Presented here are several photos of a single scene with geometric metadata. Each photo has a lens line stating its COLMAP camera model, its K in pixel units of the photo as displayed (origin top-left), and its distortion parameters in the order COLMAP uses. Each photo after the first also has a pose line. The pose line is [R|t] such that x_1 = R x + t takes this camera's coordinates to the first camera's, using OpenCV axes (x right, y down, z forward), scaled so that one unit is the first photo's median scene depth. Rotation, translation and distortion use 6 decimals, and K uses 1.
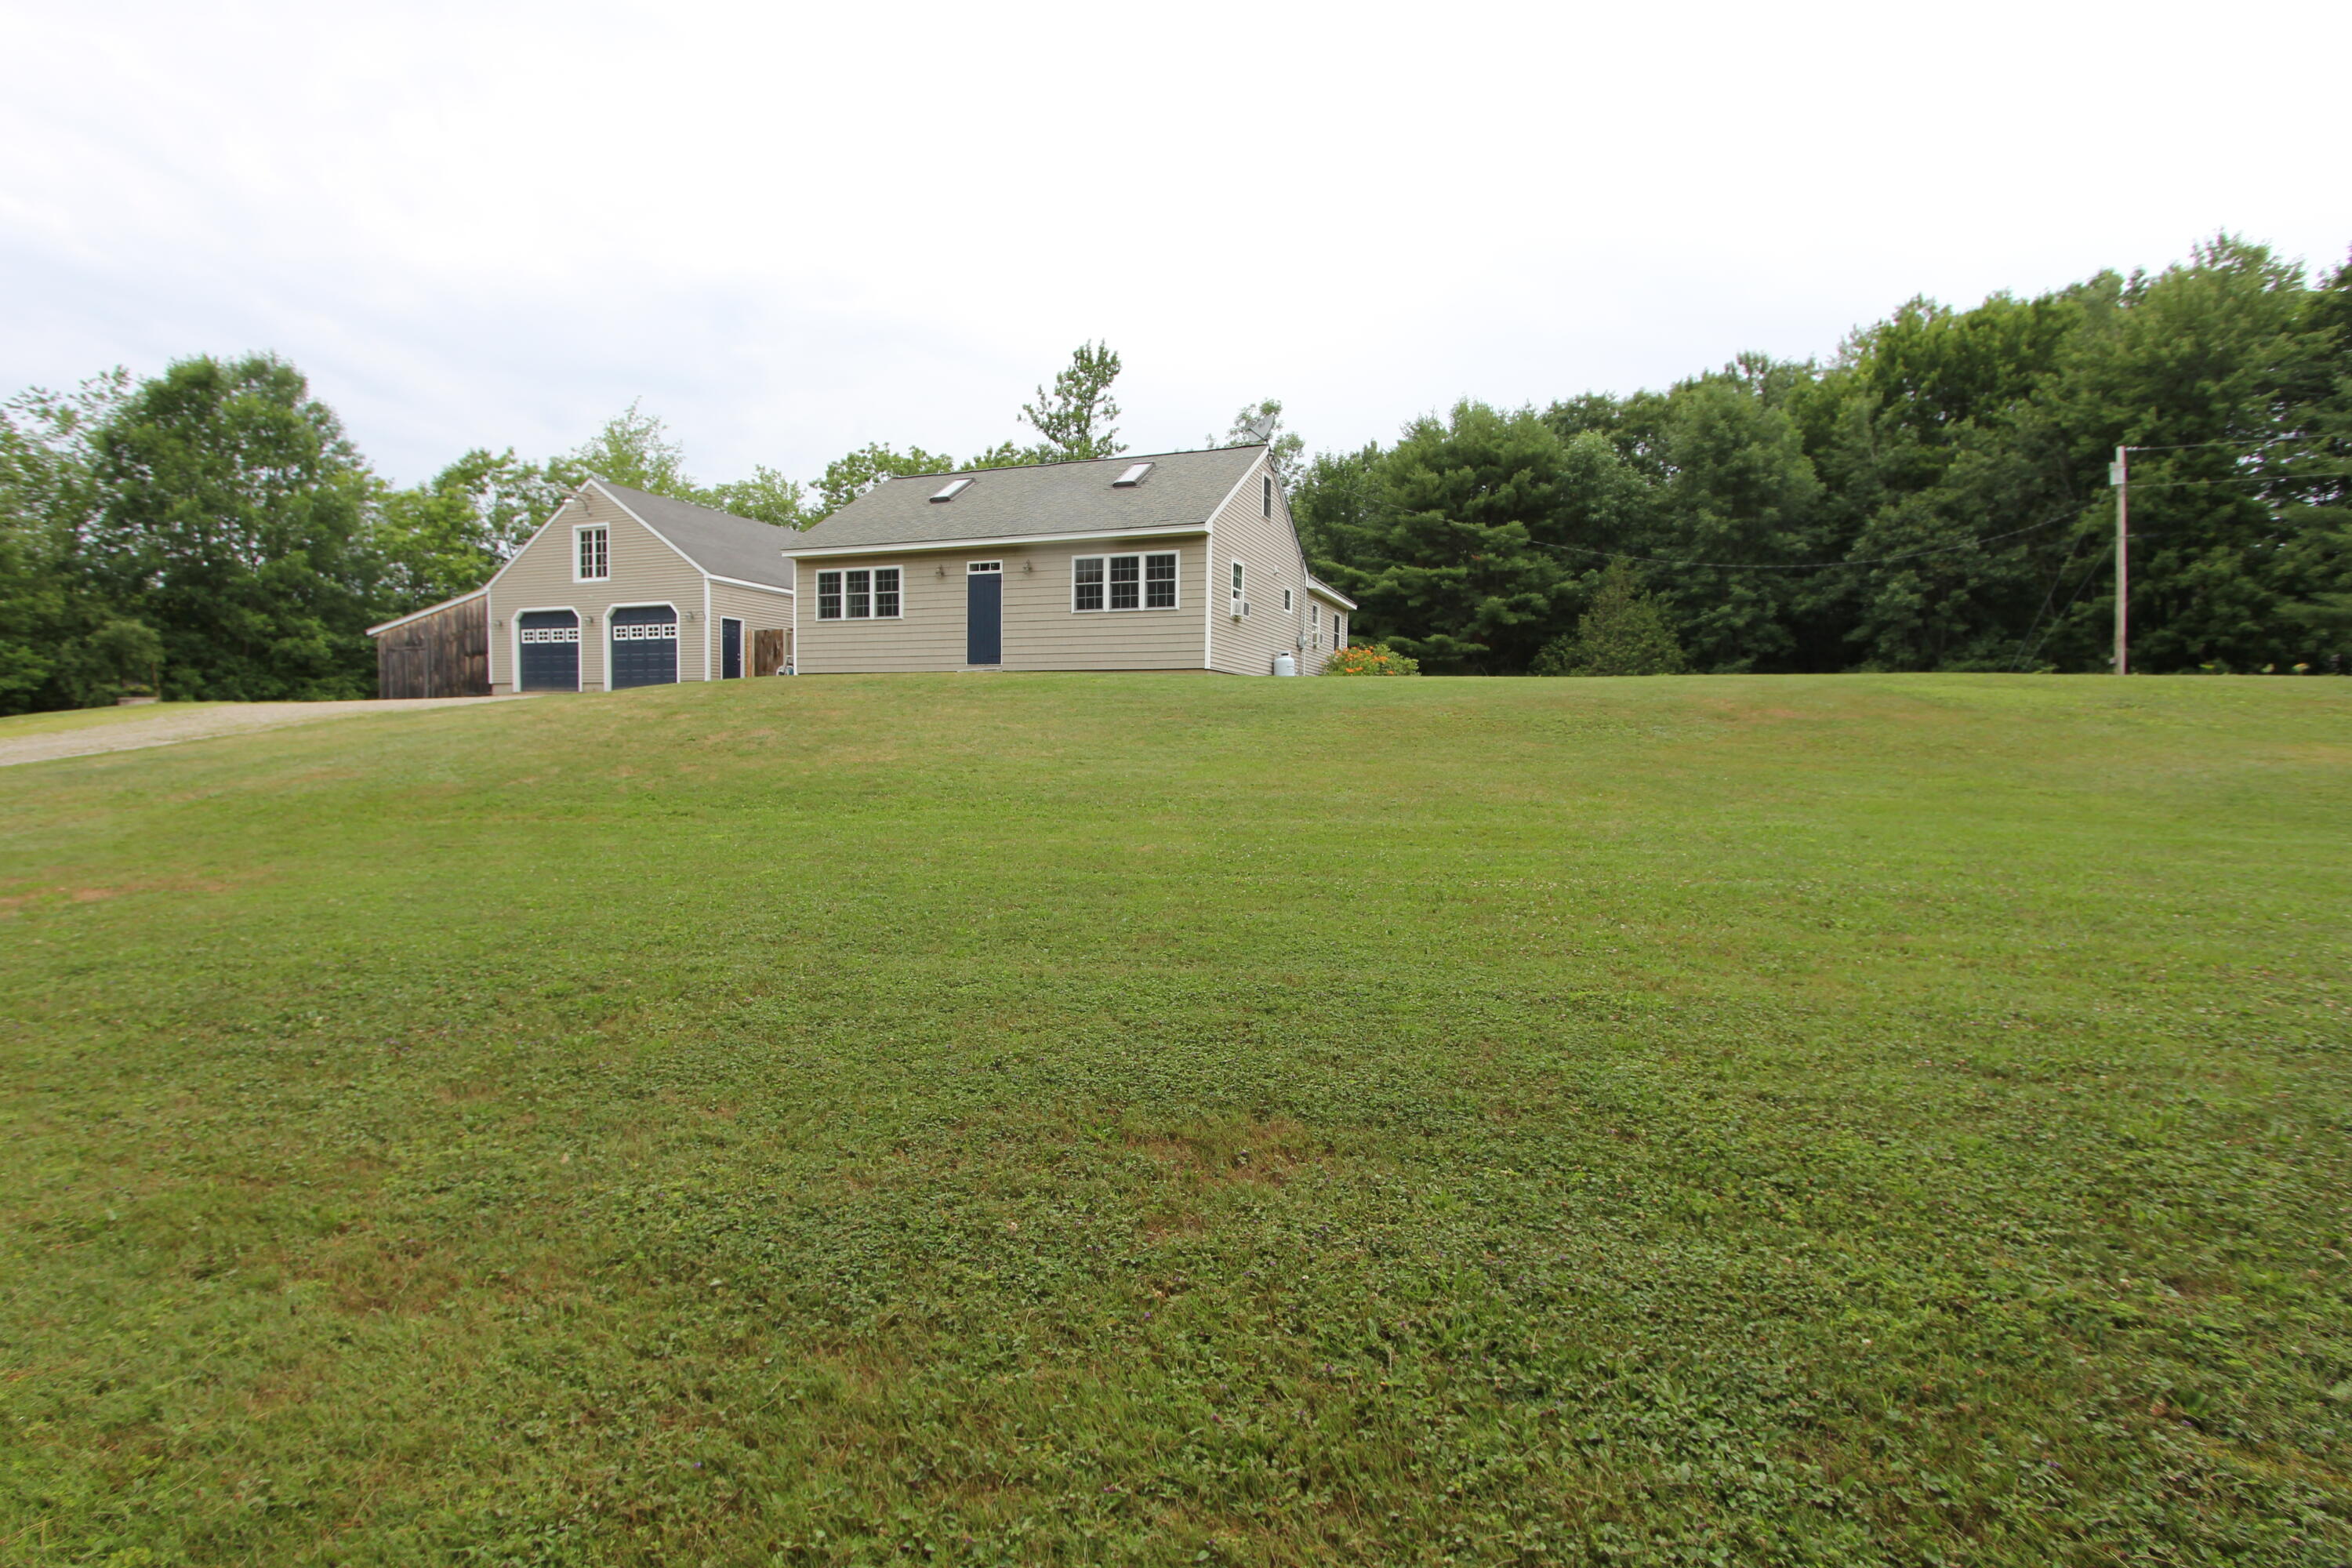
lens RADIAL K [[1090.9, 0, 1168.4], [0, 1090.9, 789.1], [0, 0, 1]] dist [-0.014845, 0.000953]
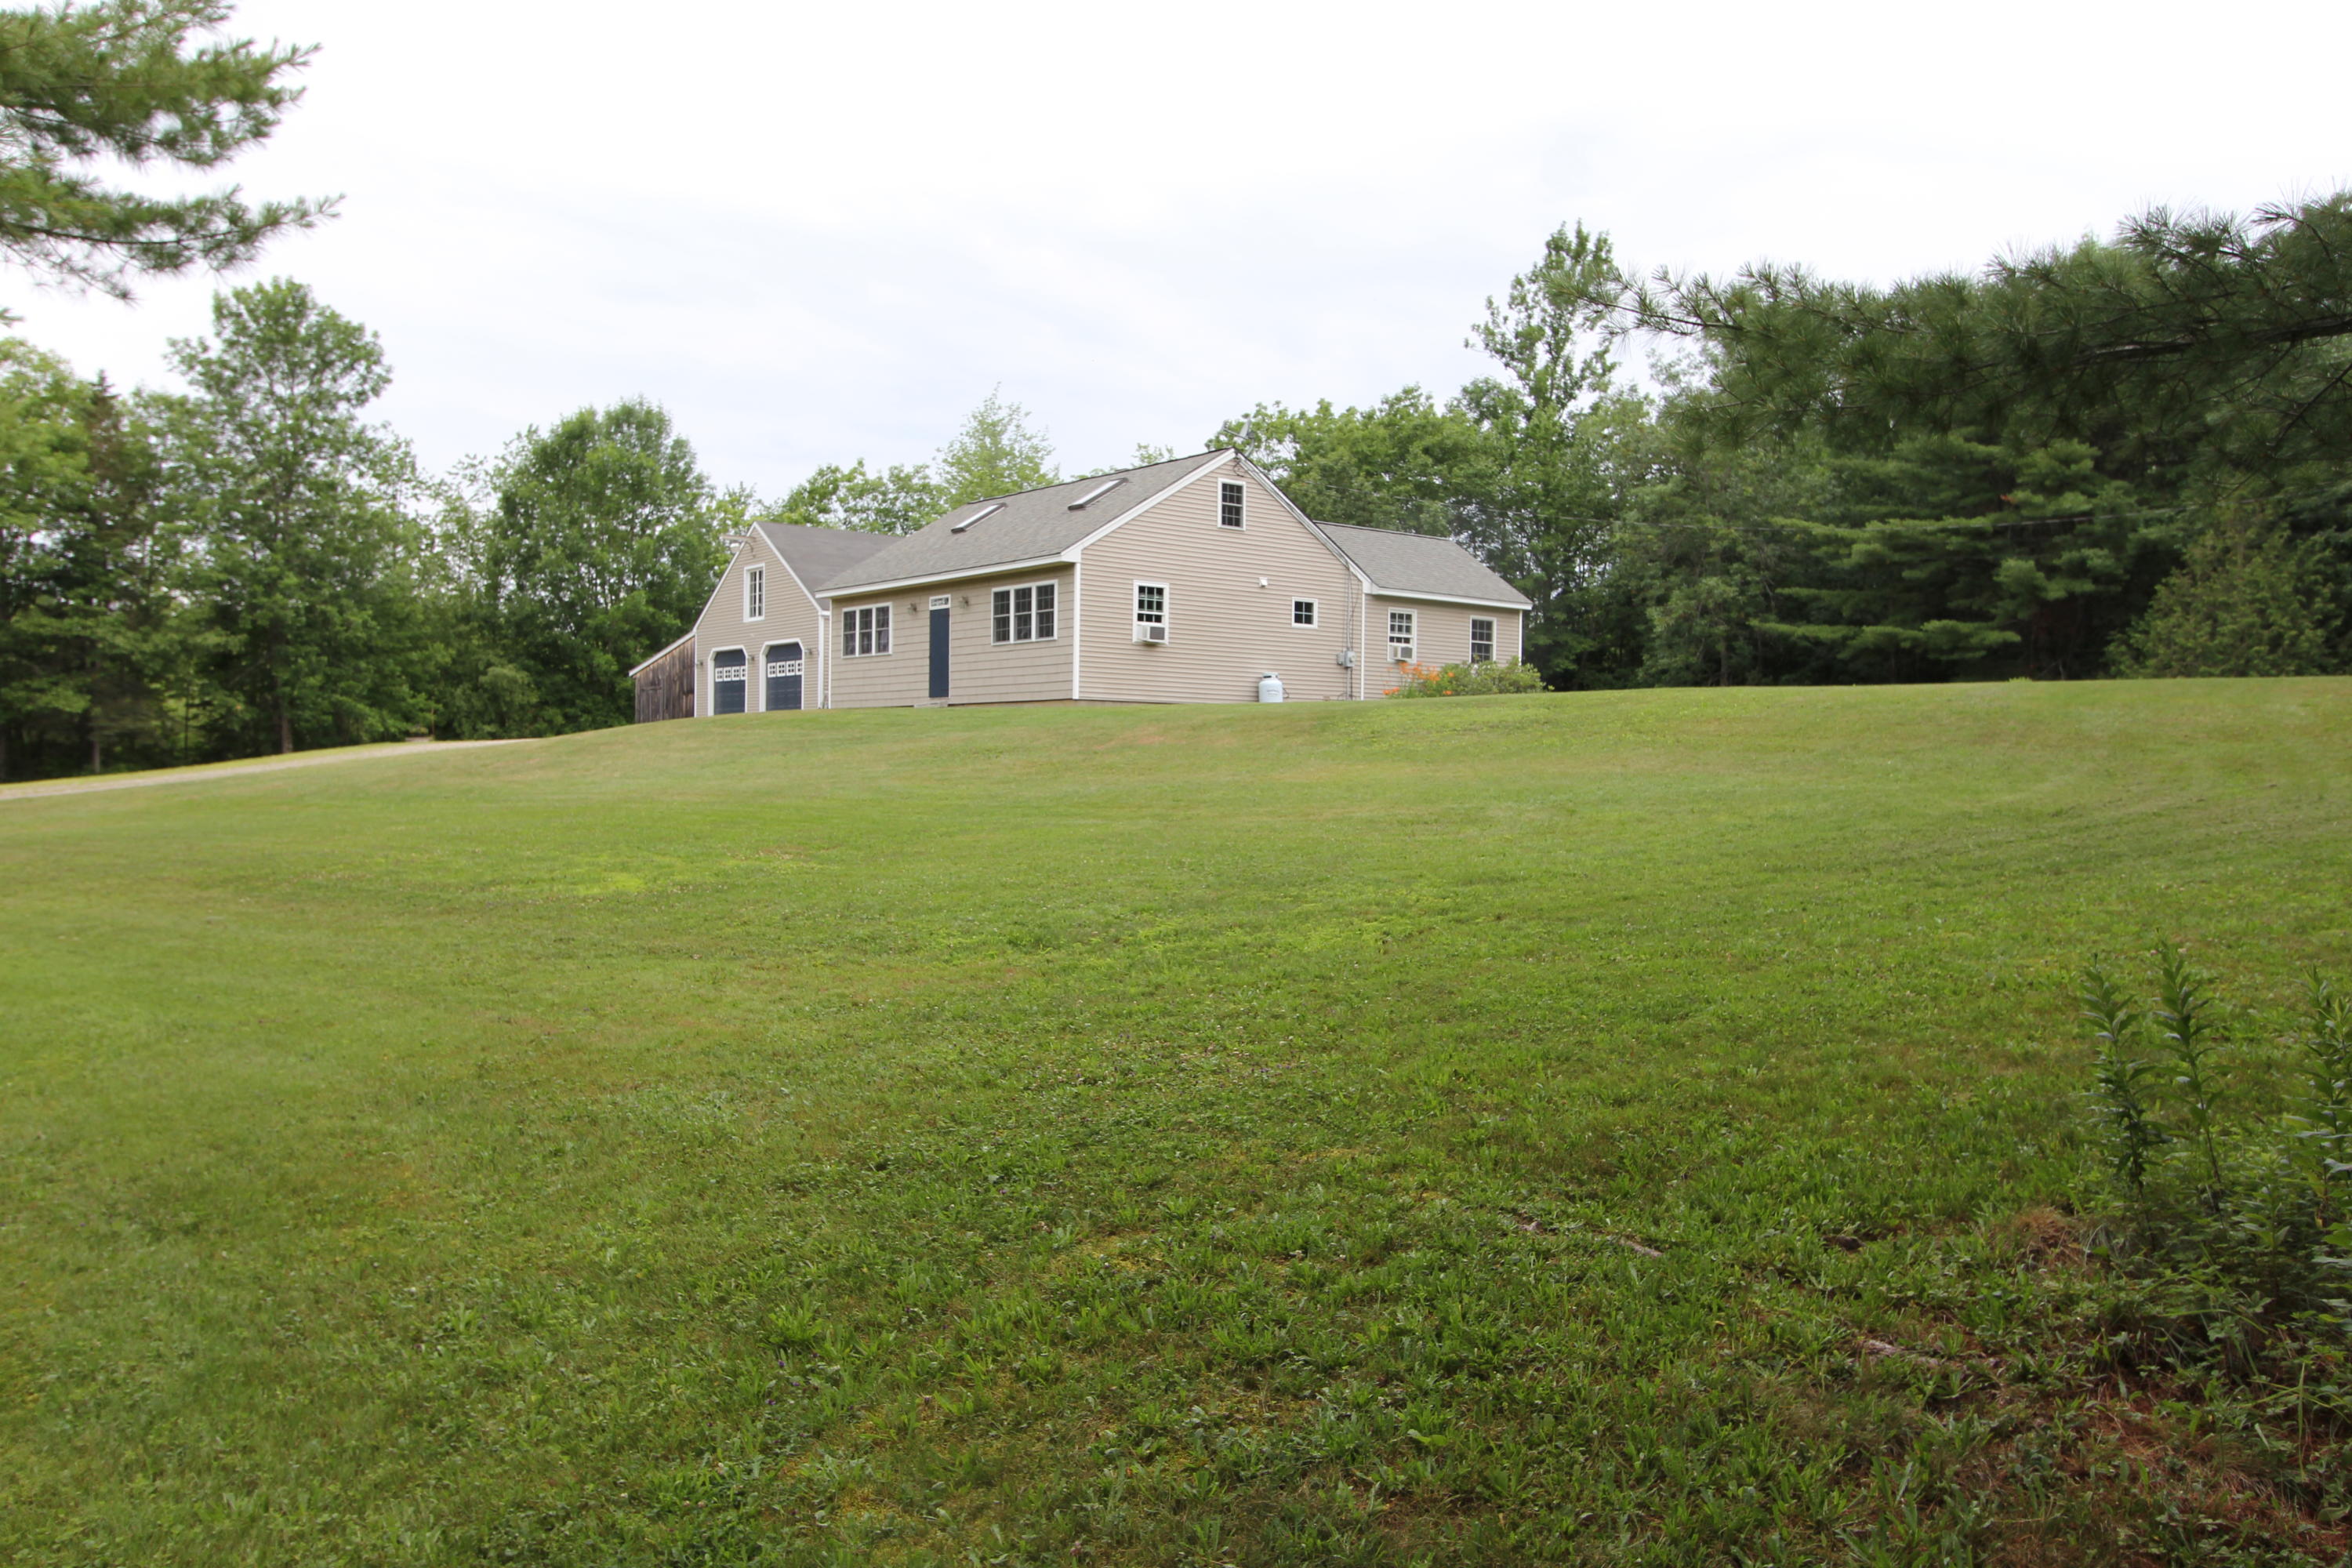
lens RADIAL K [[1725.5, 0, 1176.0], [0, 1725.5, 784.0], [0, 0, 1]] dist [-0.008832, 0.010969]
pose [[0.866098, 0.003455, -0.499863, 0.534875], [-0.027159, 0.998824, -0.040154, 0.015002], [0.499136, 0.048353, 0.865173, -0.172782]]
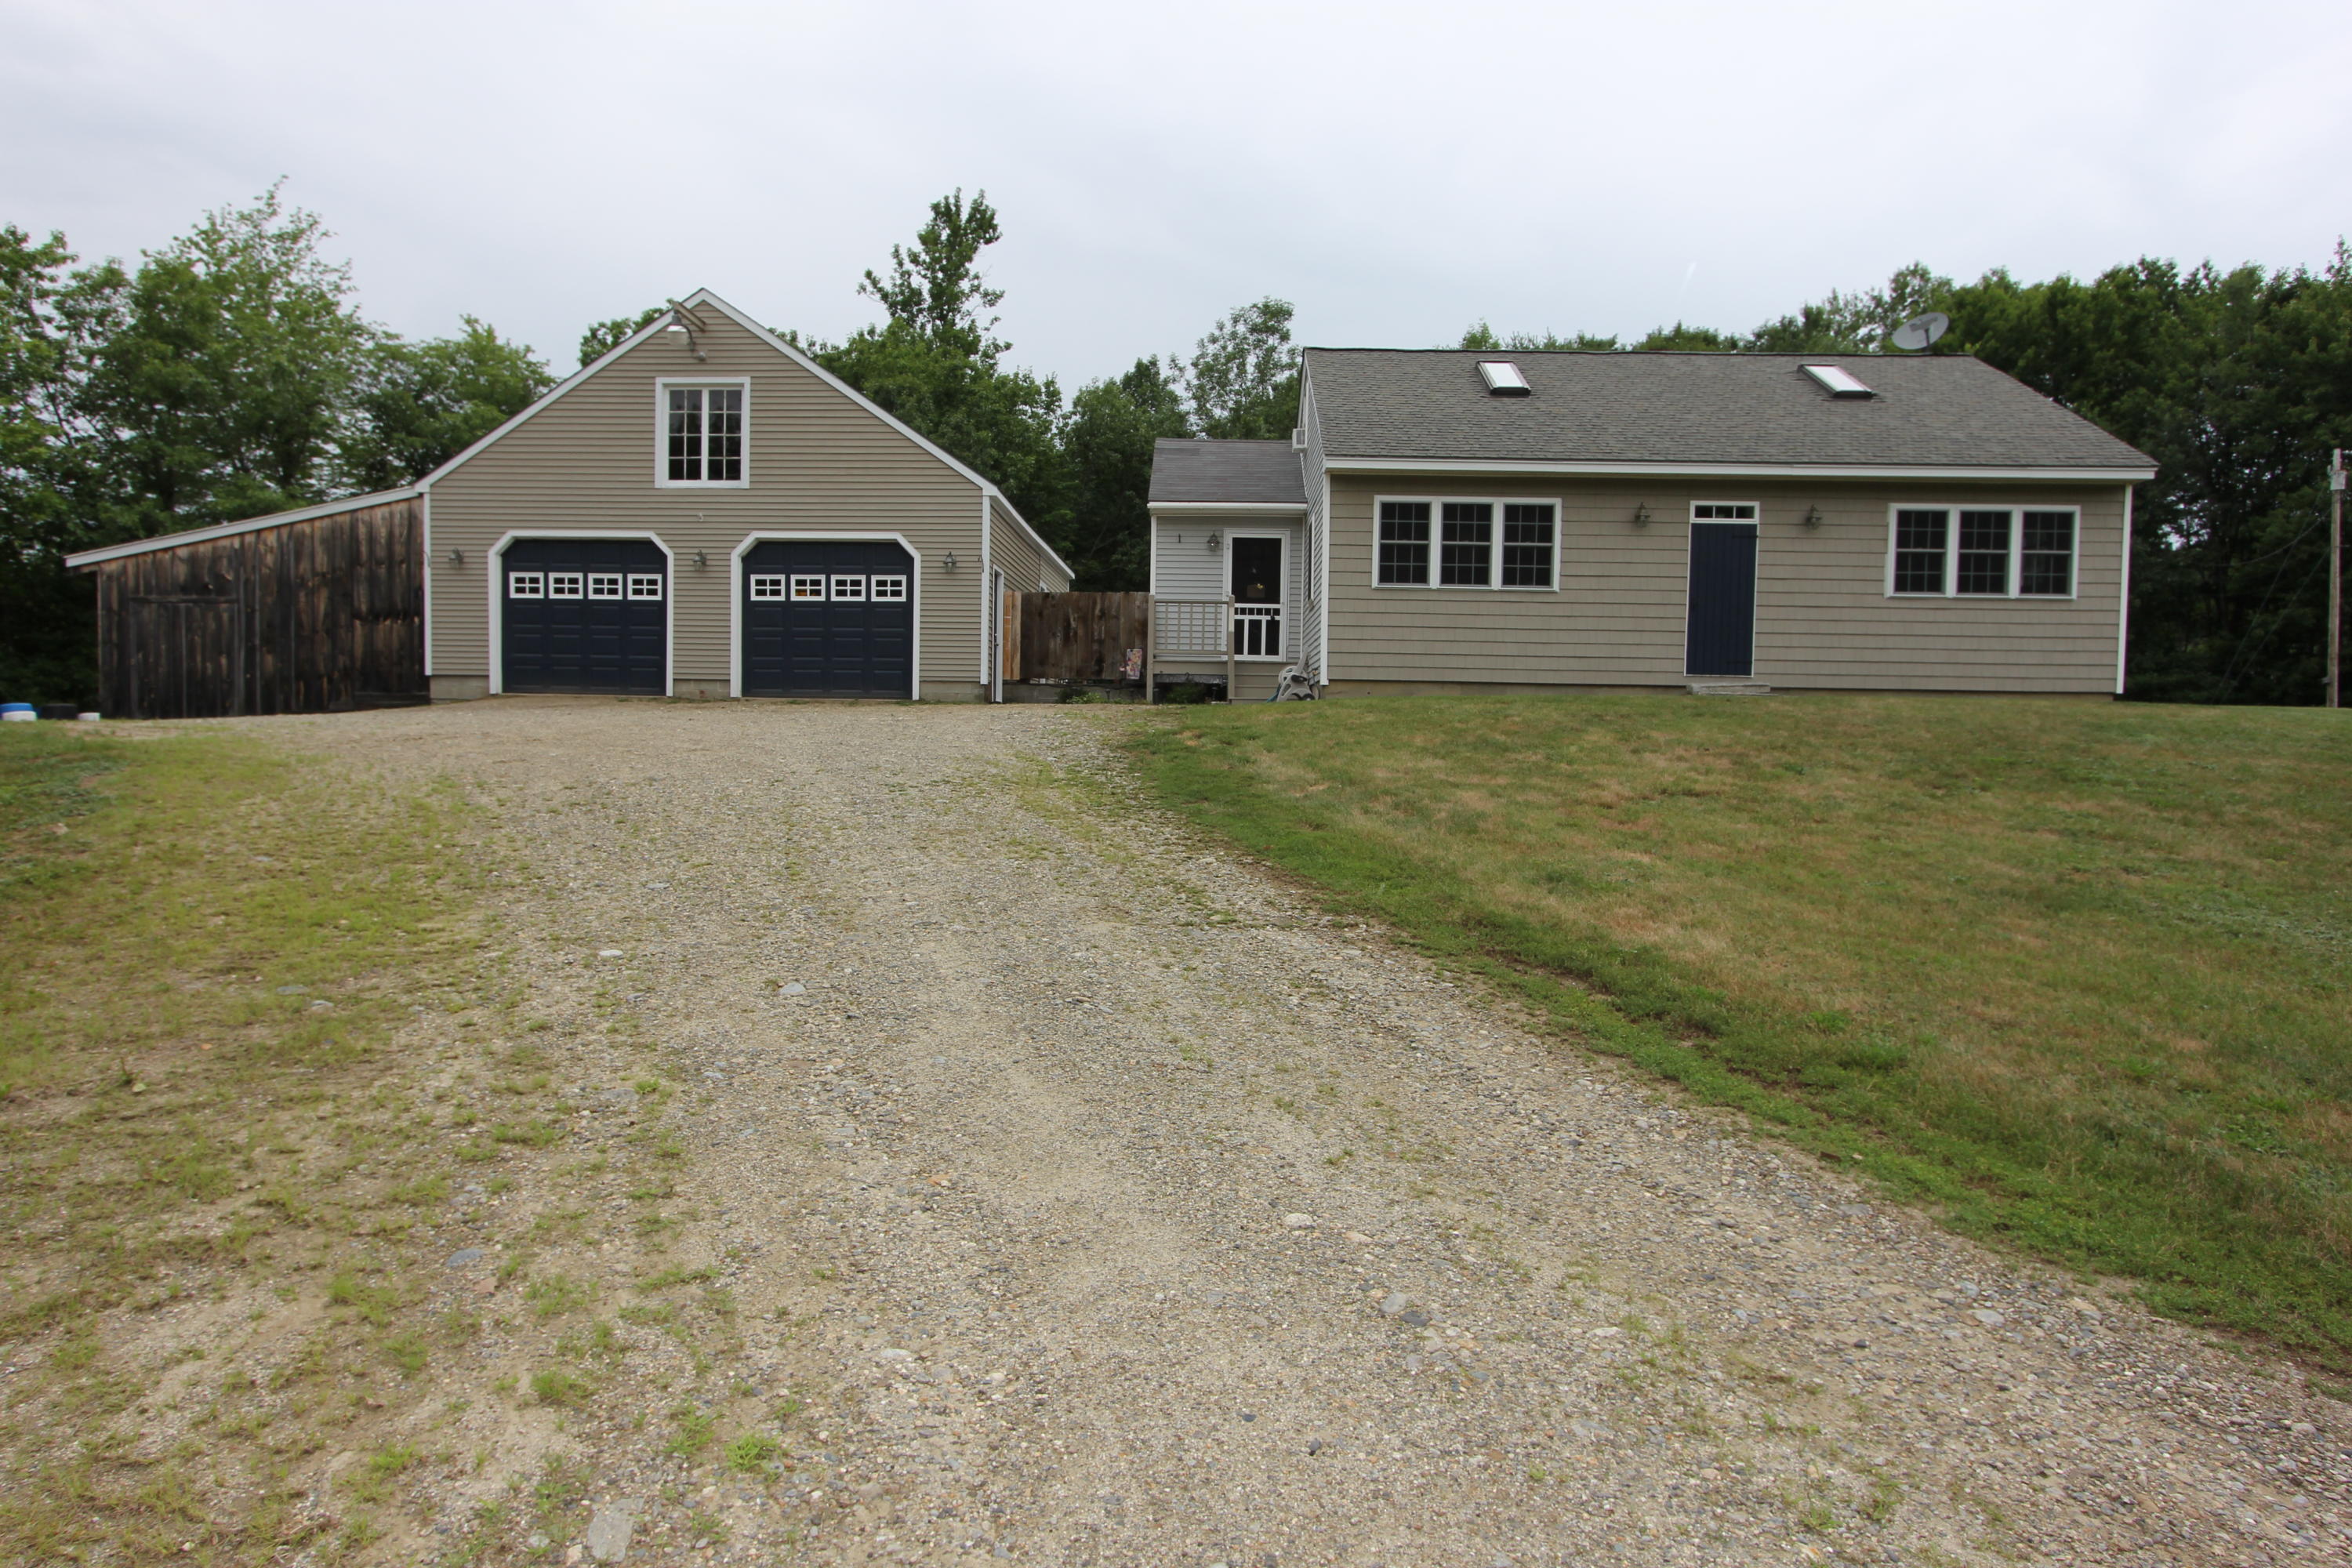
lens RADIAL K [[1349.1, 0, 1176.0], [0, 1349.1, 784.0], [0, 0, 1]] dist [-0.018457, 0.003180]
pose [[0.942979, -0.006682, 0.332786, -0.453164], [0.010641, 0.999893, -0.010077, -0.033461], [-0.332682, 0.013044, 0.942949, 0.267954]]
